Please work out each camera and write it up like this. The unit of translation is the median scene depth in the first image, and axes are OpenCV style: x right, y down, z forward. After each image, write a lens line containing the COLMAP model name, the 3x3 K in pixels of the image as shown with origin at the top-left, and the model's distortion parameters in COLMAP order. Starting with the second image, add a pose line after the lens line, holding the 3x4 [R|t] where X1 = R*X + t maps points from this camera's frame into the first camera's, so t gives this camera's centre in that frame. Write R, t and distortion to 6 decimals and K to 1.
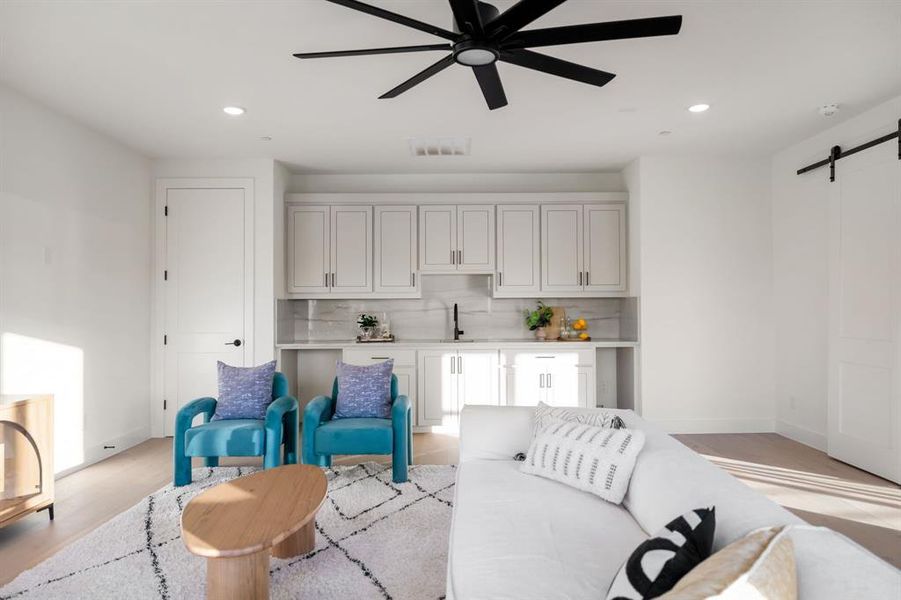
lens RADIAL K [[562.0, 0, 440.0], [0, 562.0, 304.2], [0, 0, 1]] dist [-0.000210, -0.001133]
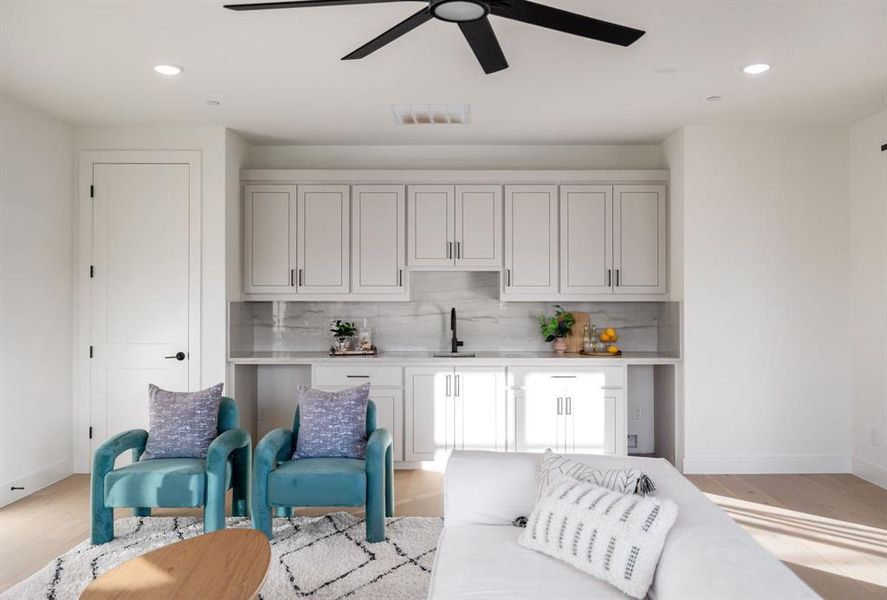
lens RADIAL K [[683.4, 0, 443.5], [0, 683.4, 300.0], [0, 0, 1]] dist [-0.000125, 0.001949]
pose [[0.999985, 0.003827, -0.004012, 0.024466], [-0.003793, 0.999956, 0.008540, -0.028069], [0.004045, -0.008524, 0.999955, 0.034988]]
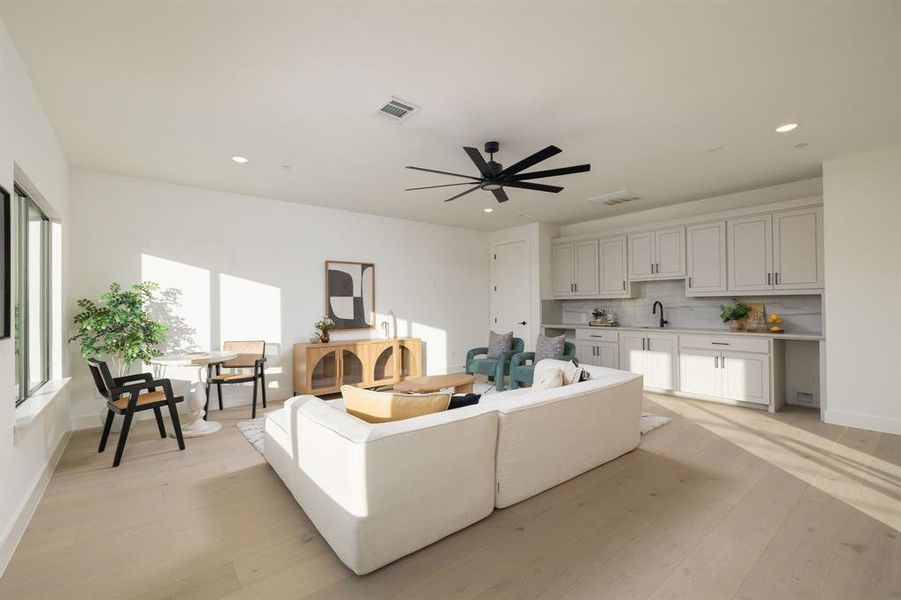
lens RADIAL K [[389.9, 0, 434.0], [0, 389.9, 302.3], [0, 0, 1]] dist [0.001749, 0.000086]
pose [[0.614026, -0.006195, -0.789261, 0.614250], [0.008479, 0.999963, -0.001253, -0.002568], [0.789240, -0.005923, 0.614056, -0.046245]]
